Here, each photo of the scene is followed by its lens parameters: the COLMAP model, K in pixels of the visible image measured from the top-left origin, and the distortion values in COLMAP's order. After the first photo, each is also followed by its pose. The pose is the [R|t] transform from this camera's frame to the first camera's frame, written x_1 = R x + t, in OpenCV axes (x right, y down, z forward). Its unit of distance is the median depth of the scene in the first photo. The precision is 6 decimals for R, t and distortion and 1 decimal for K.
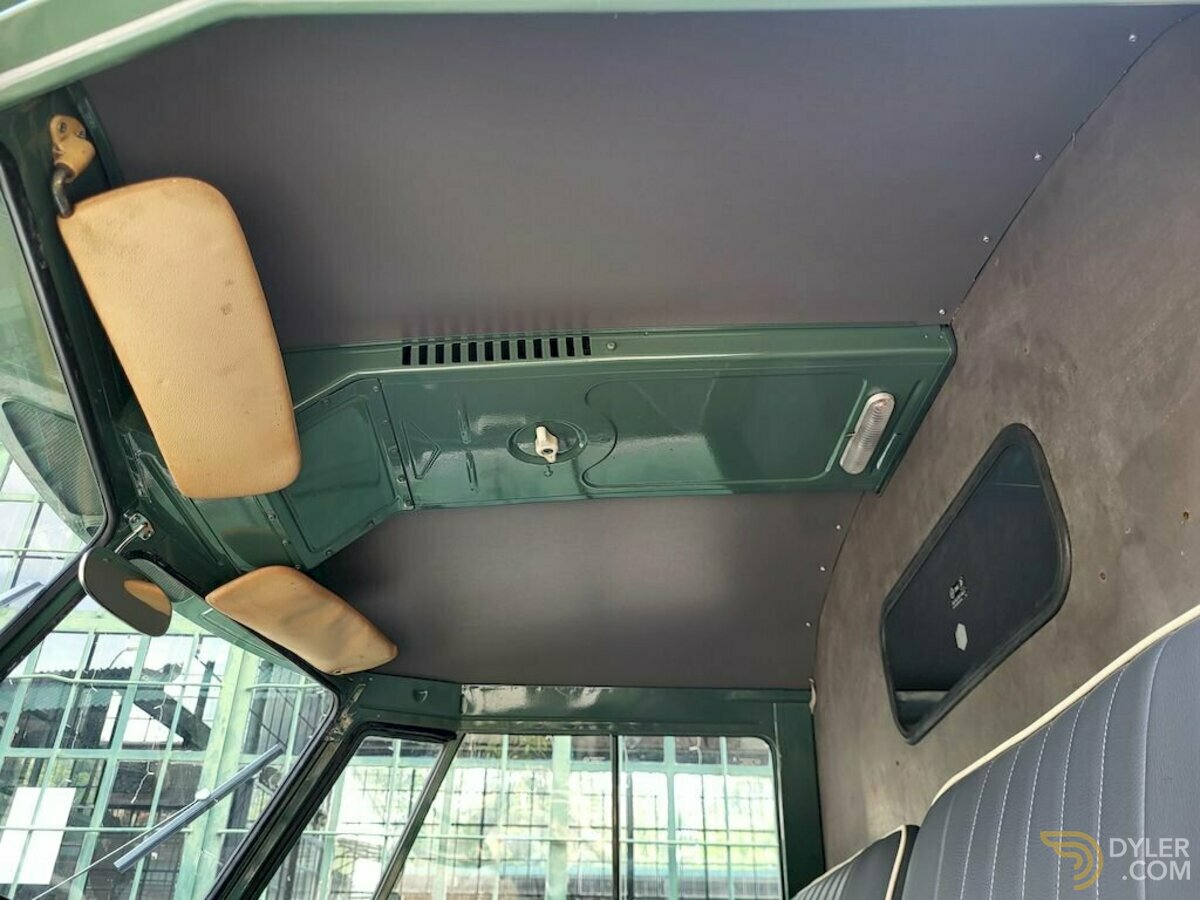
lens RADIAL K [[906.9, 0, 596.4], [0, 906.9, 419.2], [0, 0, 1]] dist [0.052065, -0.041468]
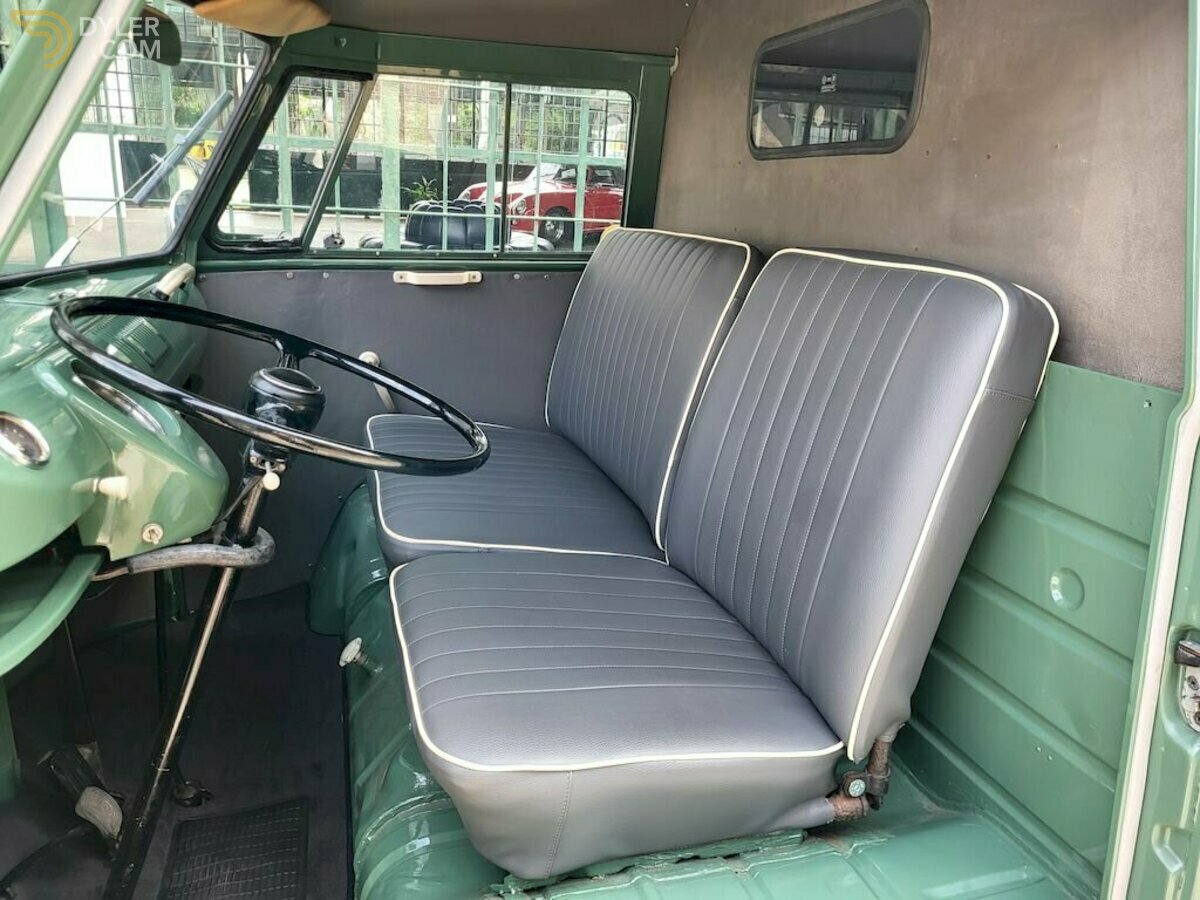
lens RADIAL K [[906.9, 0, 596.4], [0, 906.9, 419.2], [0, 0, 1]] dist [0.052065, -0.041468]
pose [[0.969242, -0.026451, 0.244684, -0.175935], [-0.167189, 0.658817, 0.733490, -0.262153], [-0.180603, -0.751838, 0.634131, -0.102734]]
